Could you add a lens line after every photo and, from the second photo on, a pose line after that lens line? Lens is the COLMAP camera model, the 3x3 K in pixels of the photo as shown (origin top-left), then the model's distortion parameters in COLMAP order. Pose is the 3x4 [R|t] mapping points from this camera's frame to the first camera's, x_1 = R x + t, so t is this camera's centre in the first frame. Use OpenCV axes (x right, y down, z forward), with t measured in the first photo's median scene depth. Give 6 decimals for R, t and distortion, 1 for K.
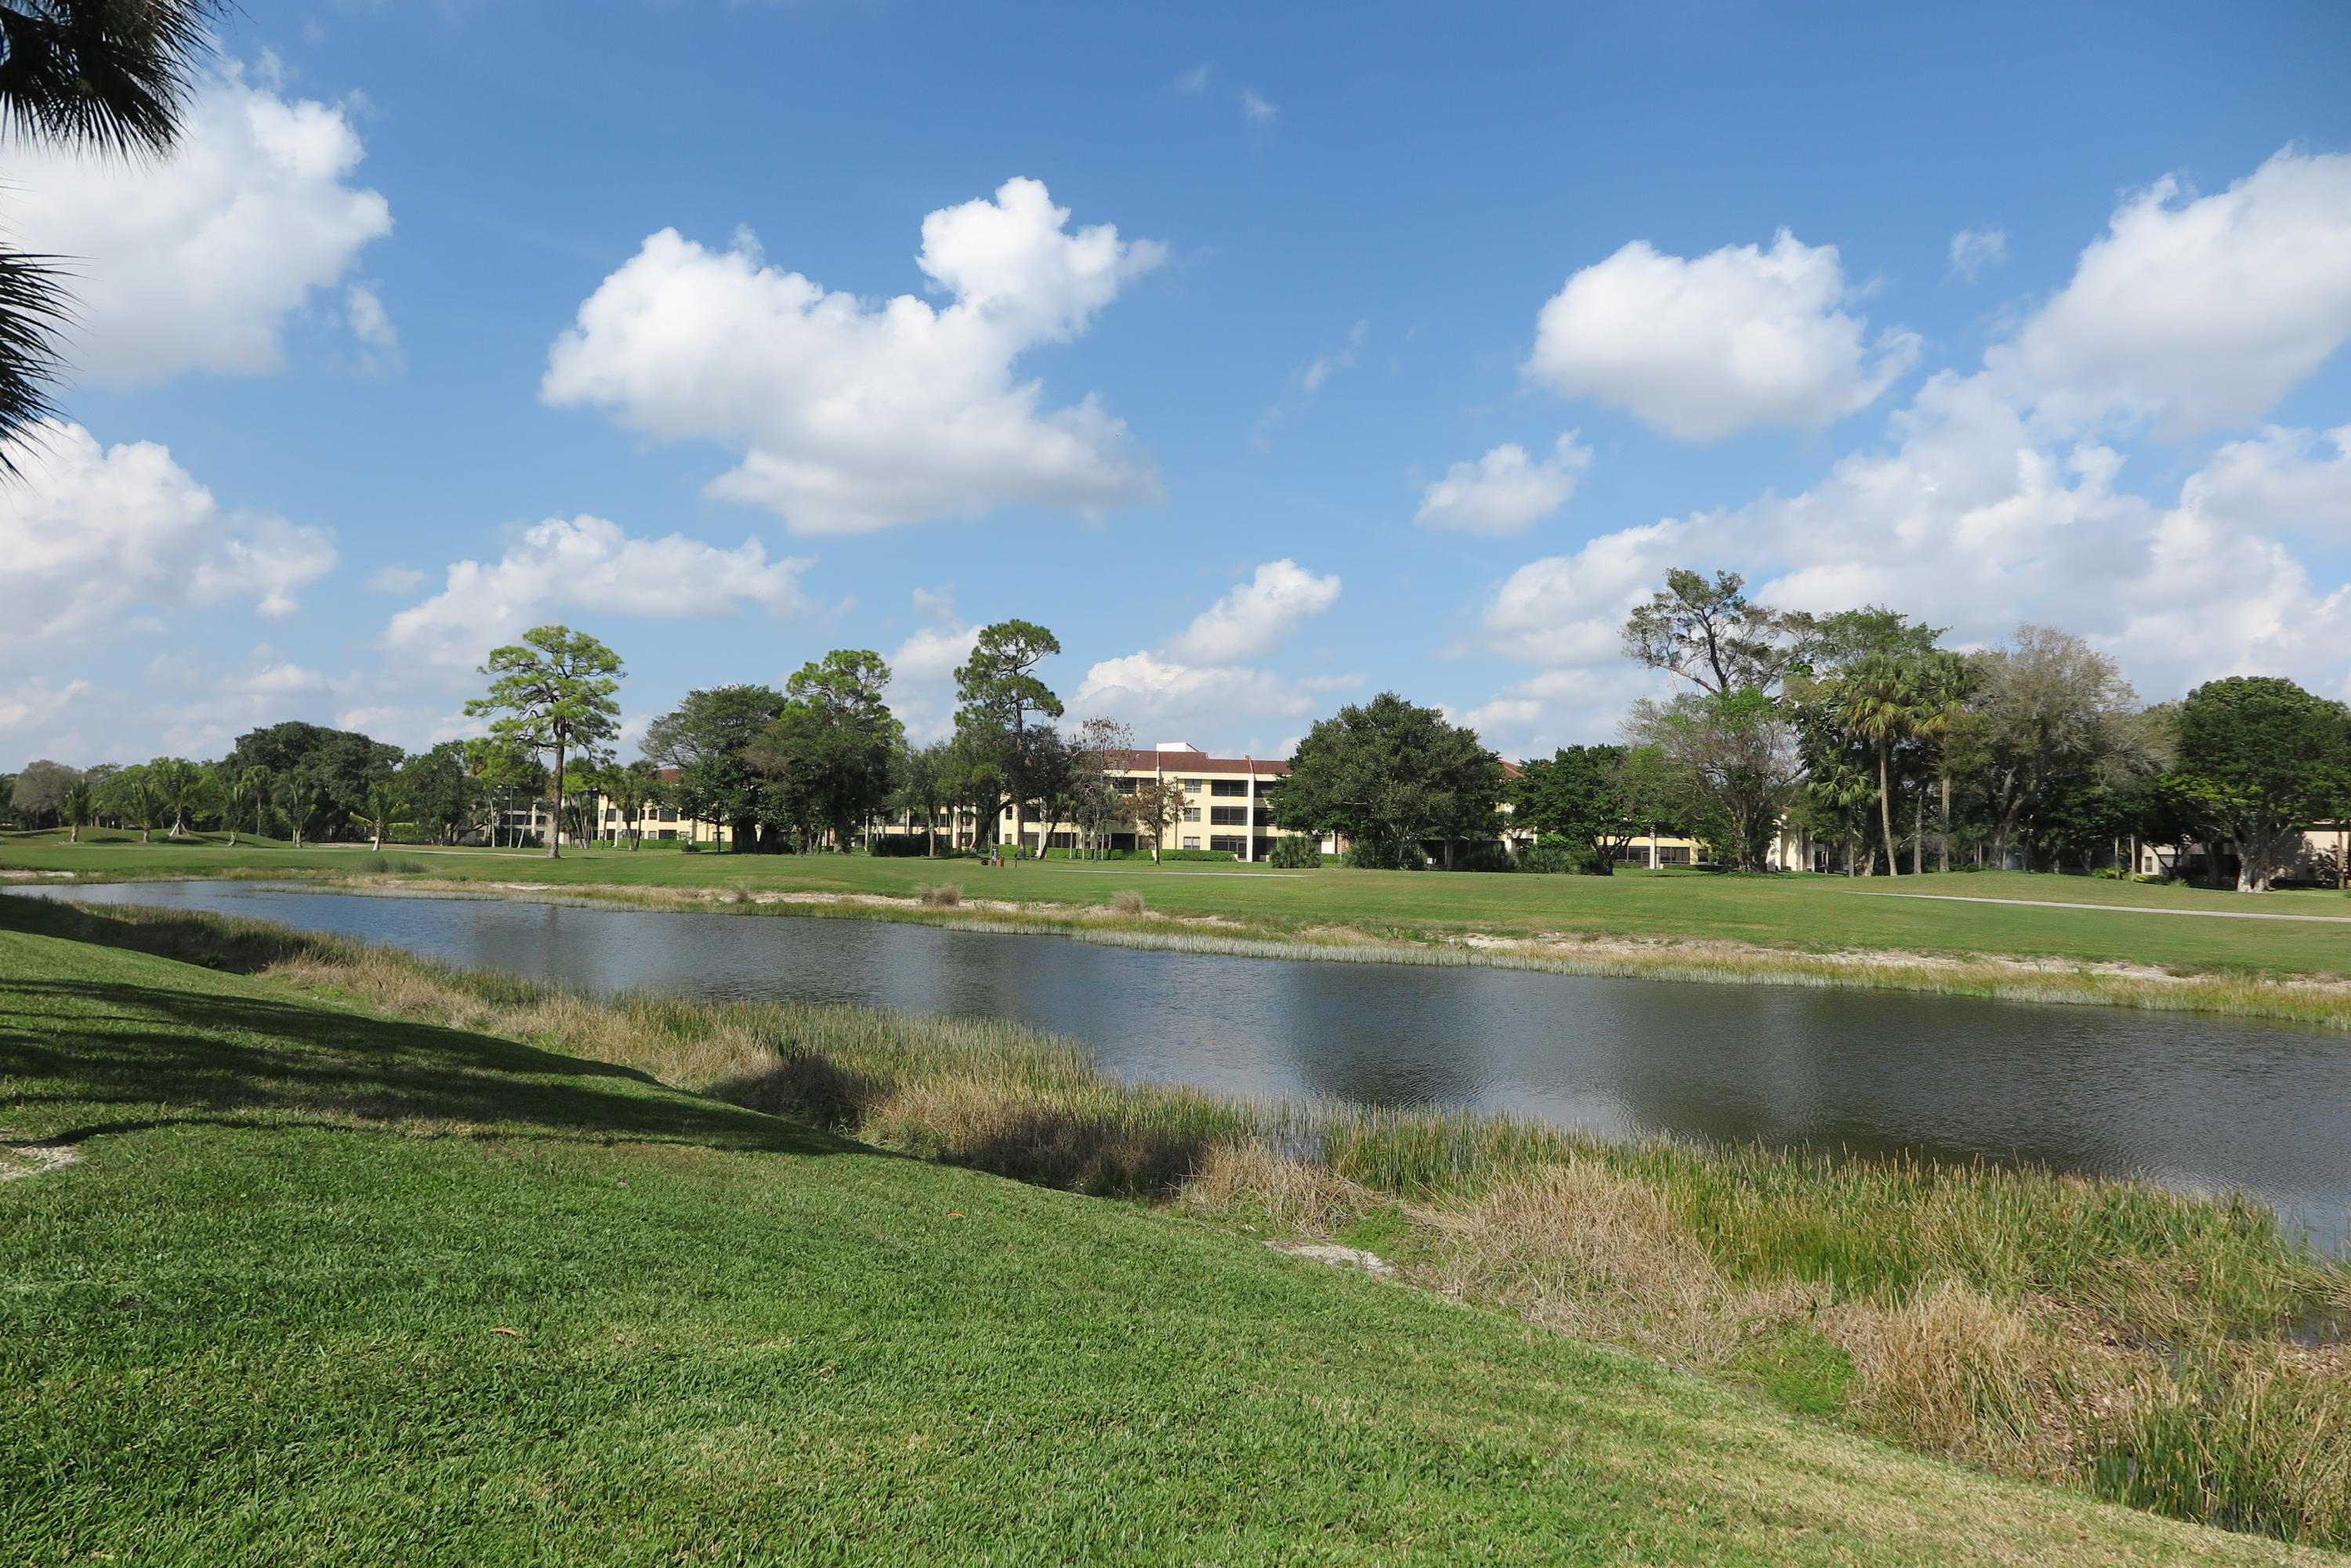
lens RADIAL K [[1607.6, 0, 1173.7], [0, 1607.6, 782.5], [0, 0, 1]] dist [-0.021824, 0.003110]
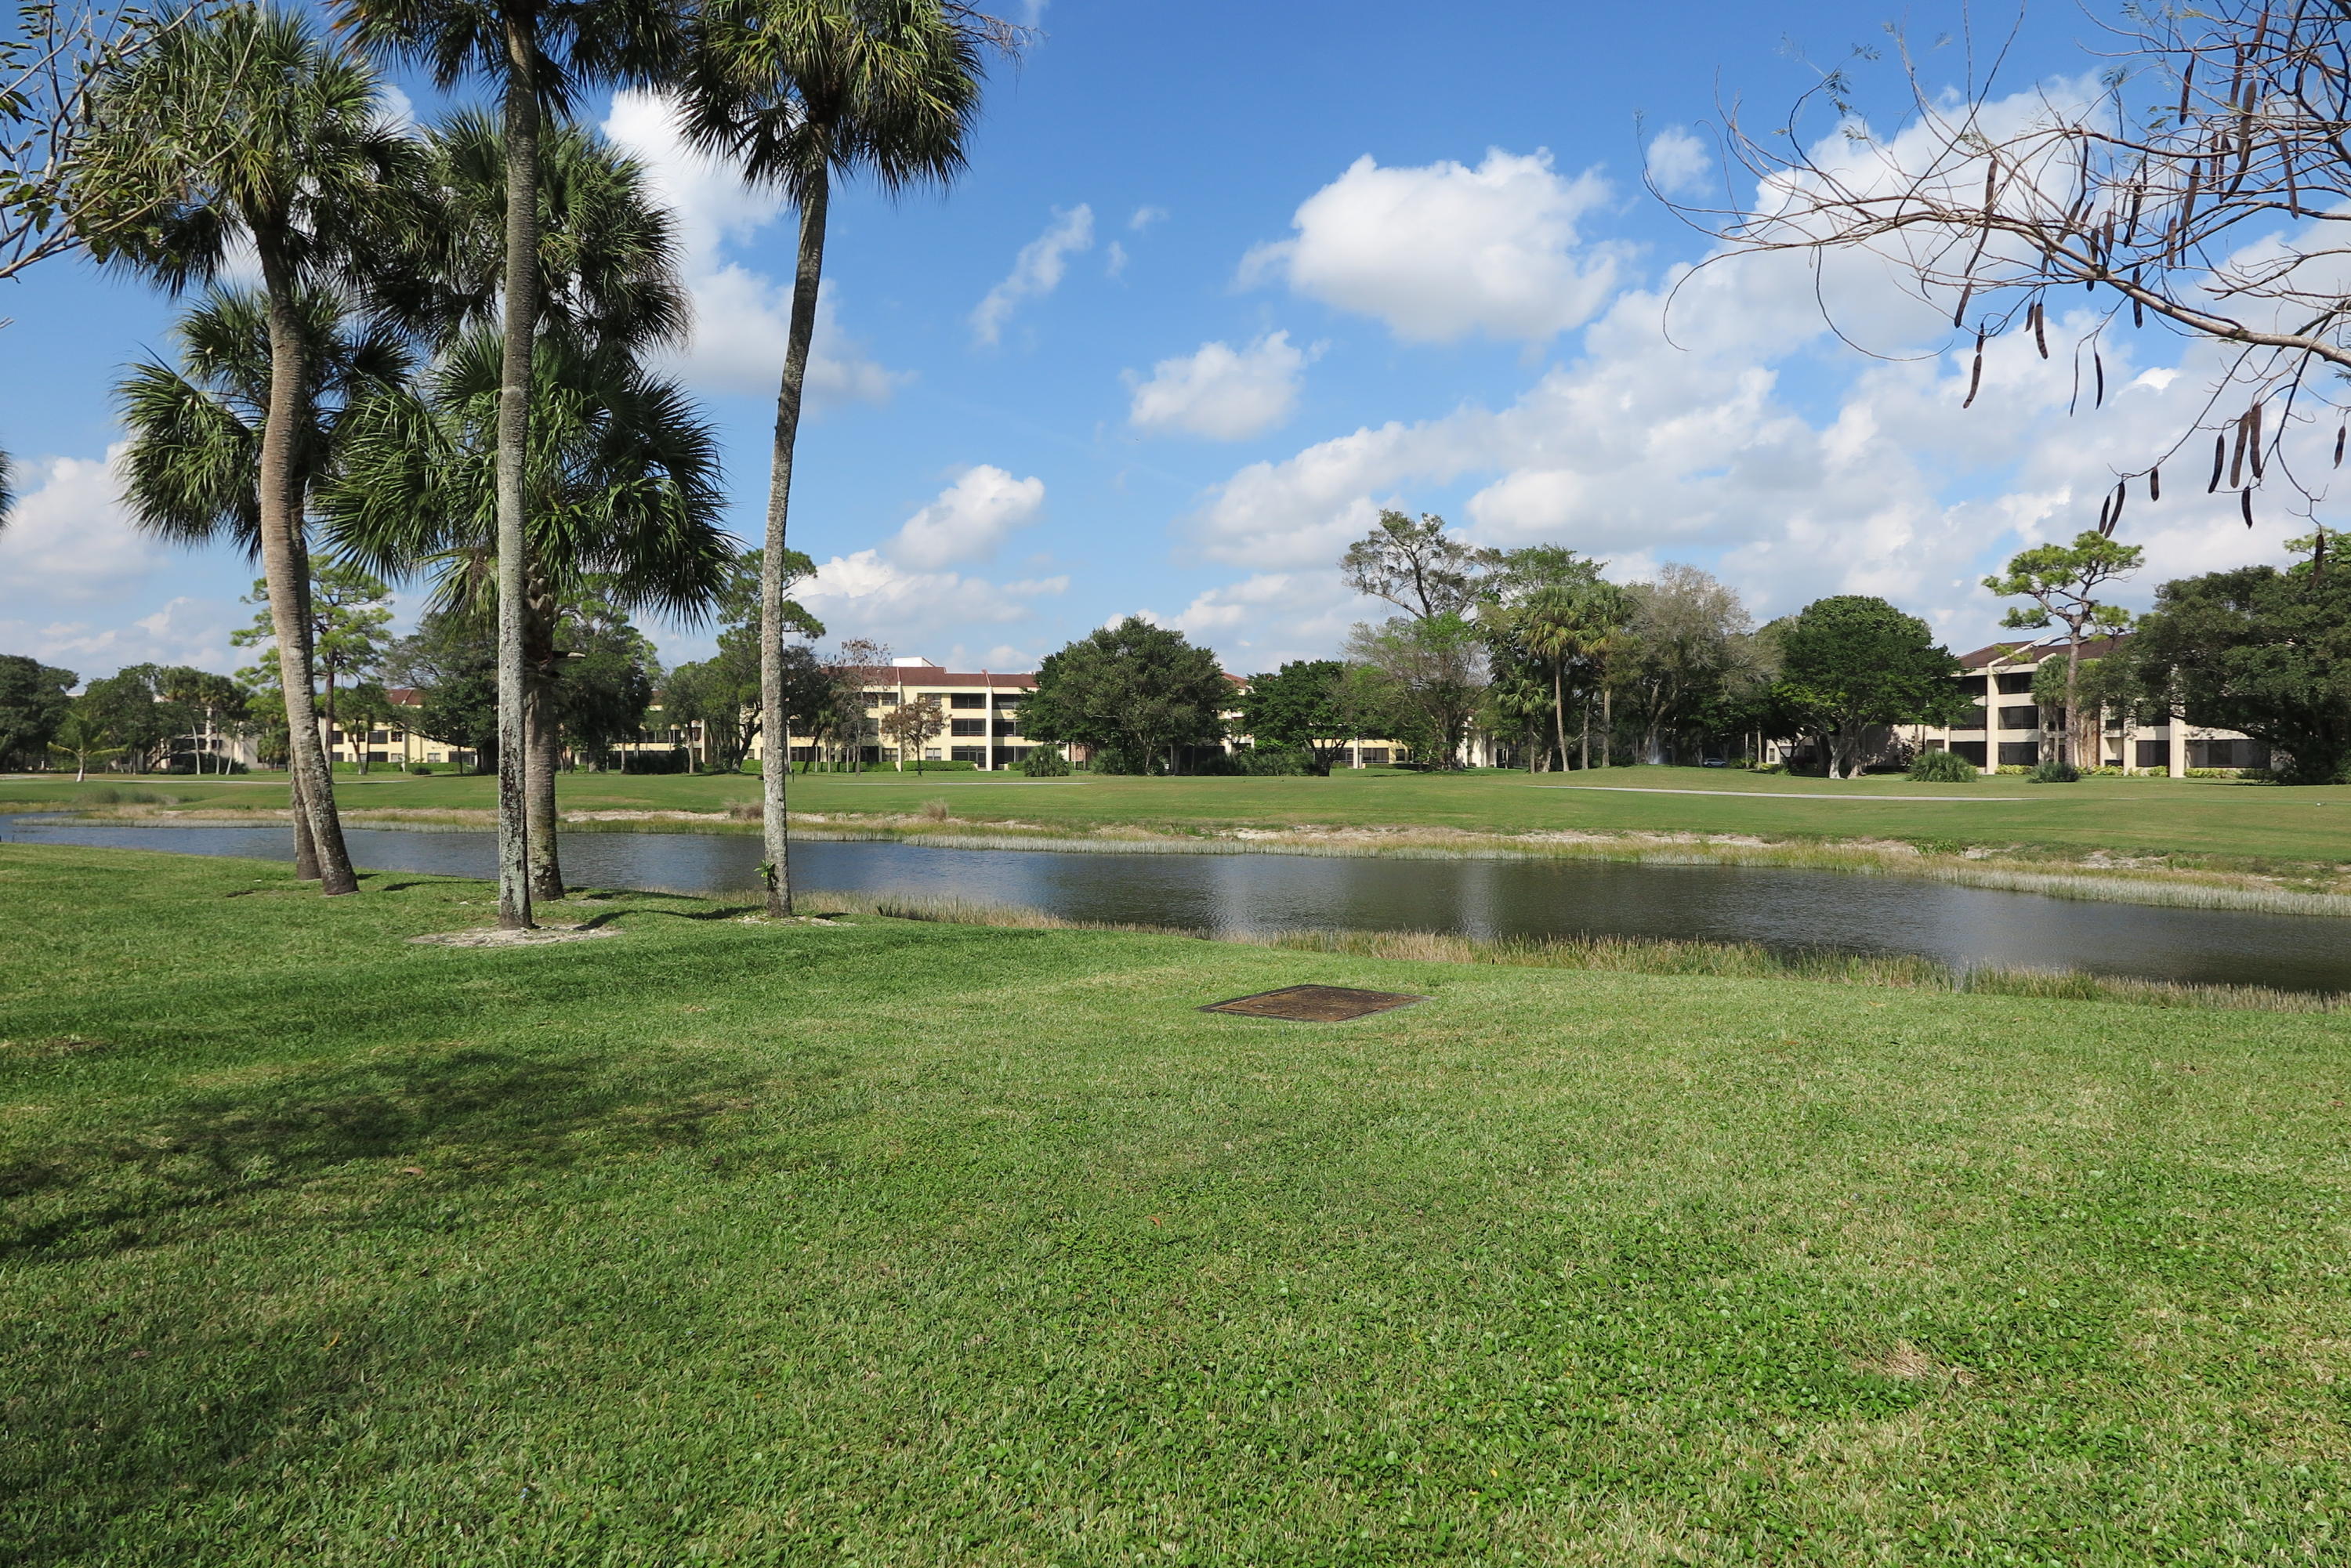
lens RADIAL K [[1620.9, 0, 1171.9], [0, 1620.9, 773.9], [0, 0, 1]] dist [-0.005867, 0.007502]
pose [[0.982574, -0.024250, 0.184284, -0.058855], [0.014359, 0.998393, 0.054817, -0.009651], [-0.185318, -0.051215, 0.981343, -0.125151]]
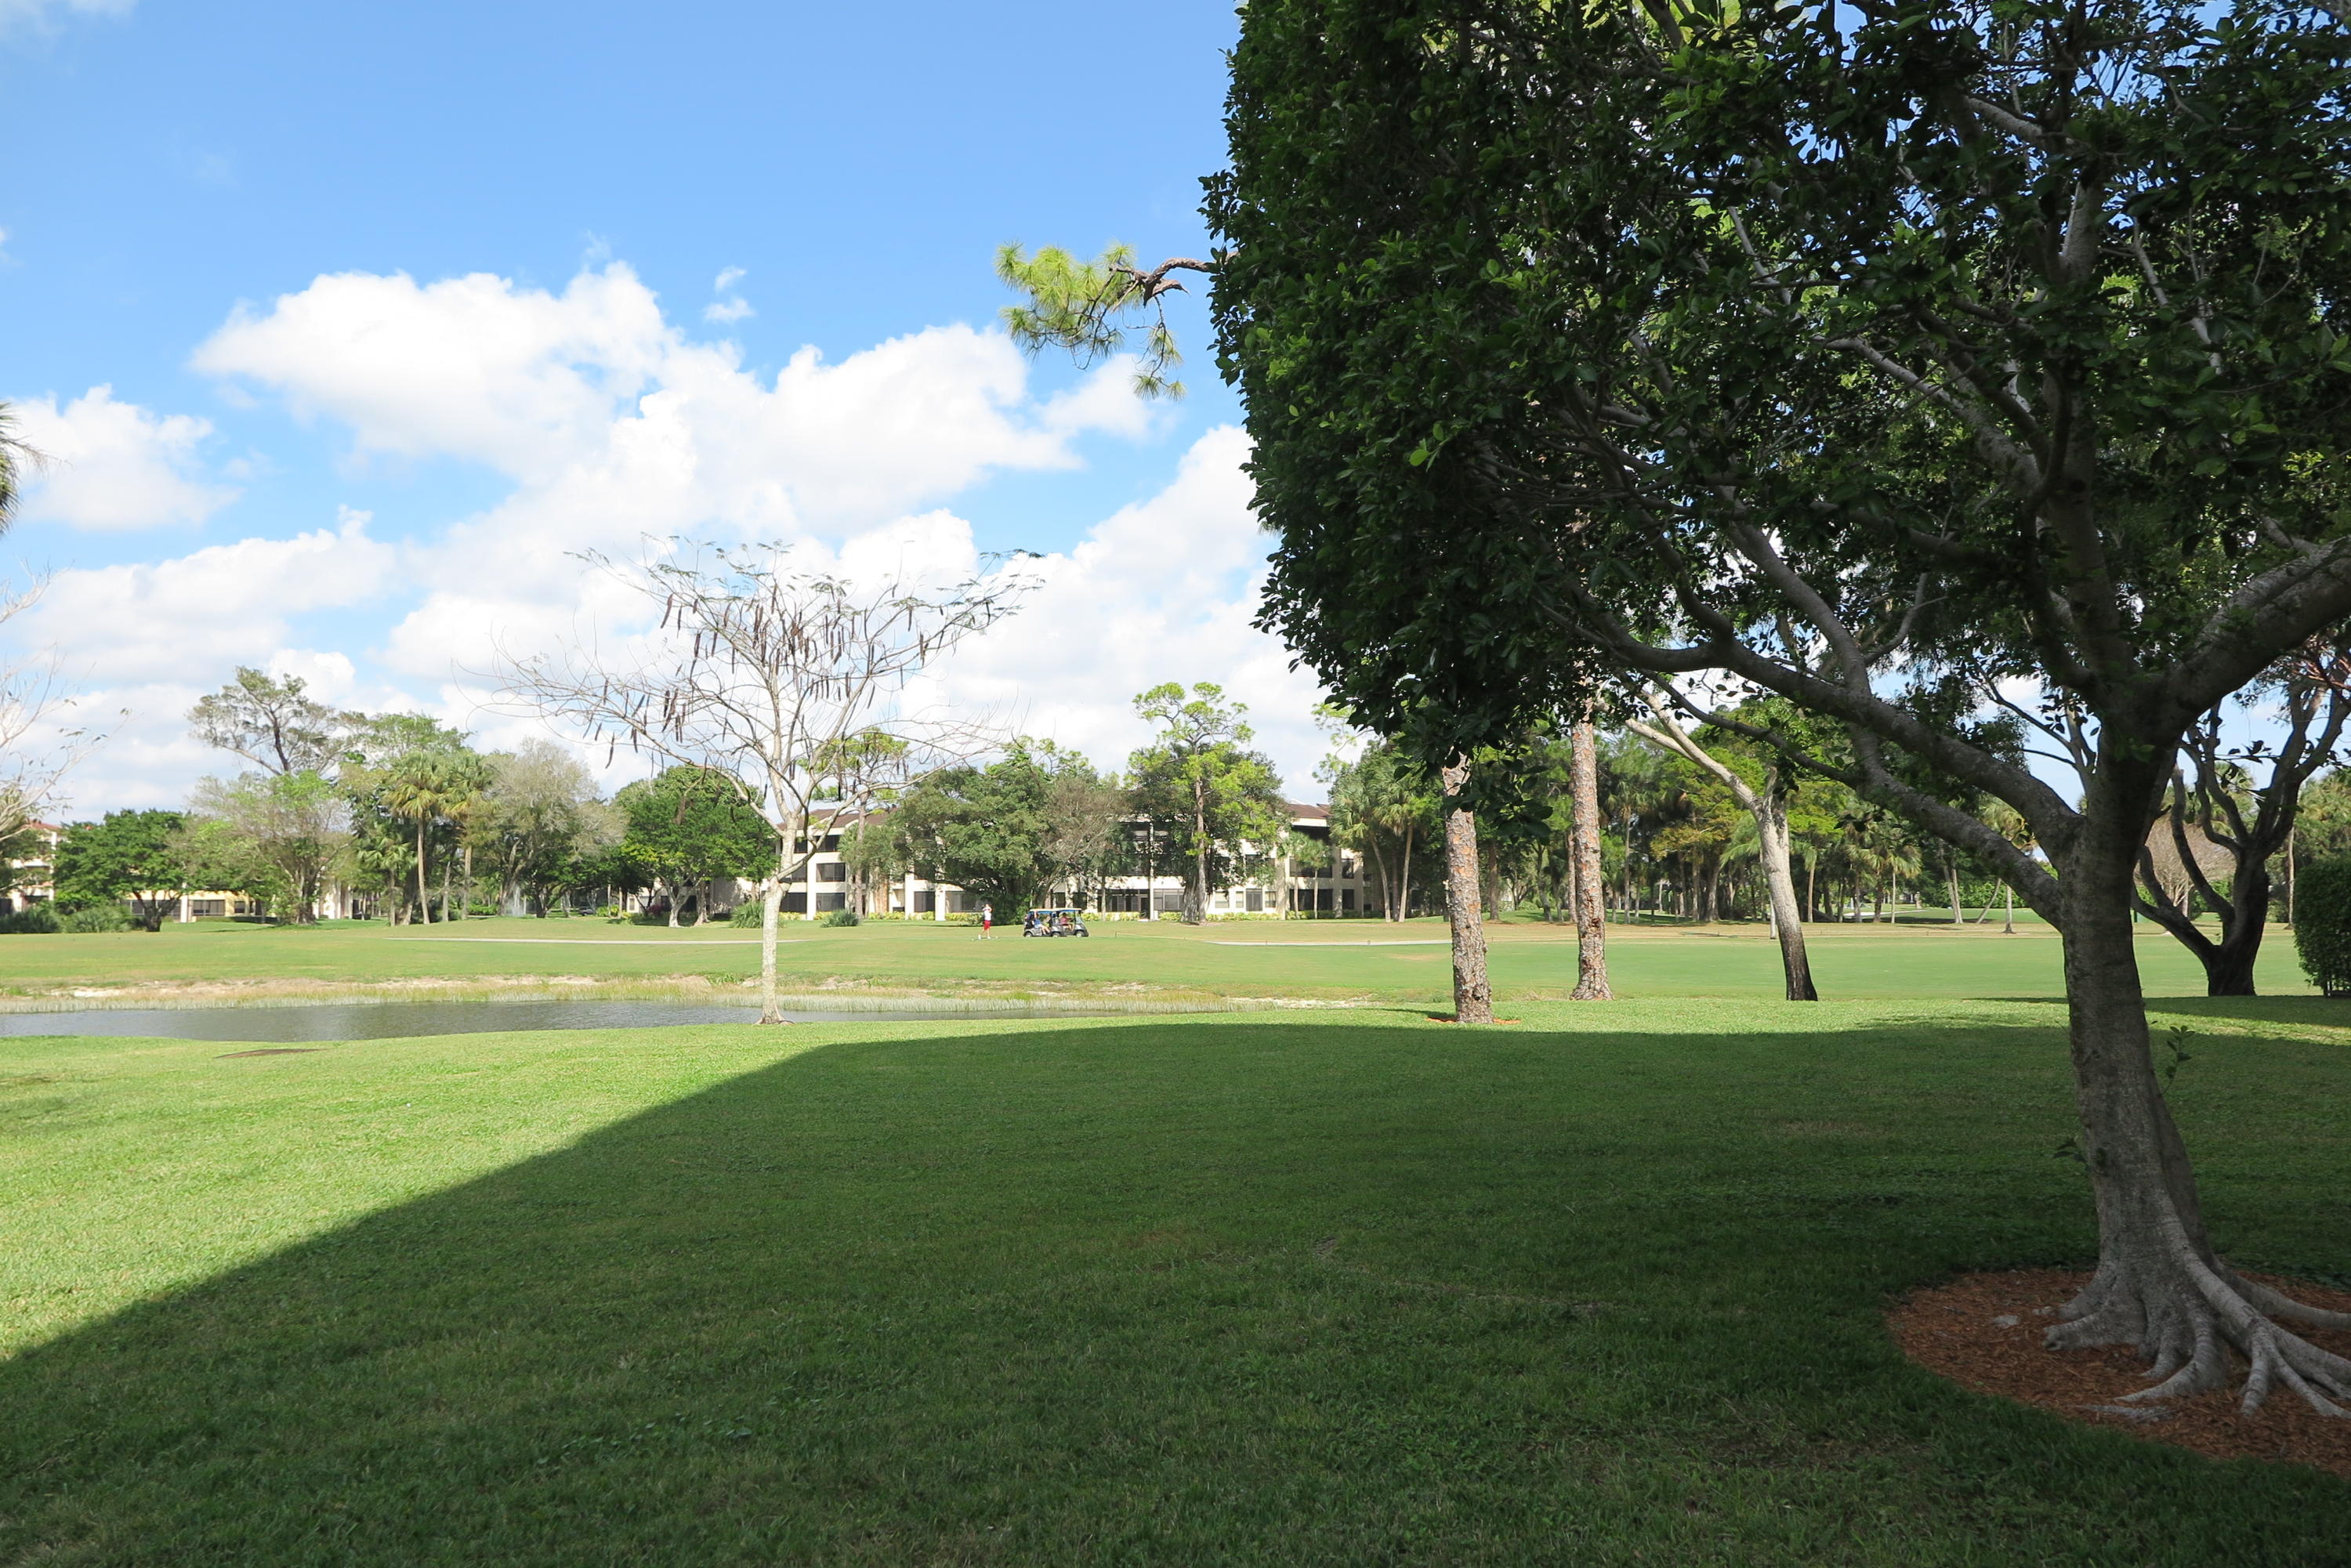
lens RADIAL K [[1640.8, 0, 1172.0], [0, 1640.8, 764.8], [0, 0, 1]] dist [-0.001587, 0.001504]
pose [[0.661554, 0.034050, 0.749124, -0.132533], [-0.008664, 0.999249, -0.037768, -0.022554], [-0.749847, 0.018496, 0.661352, -0.294386]]
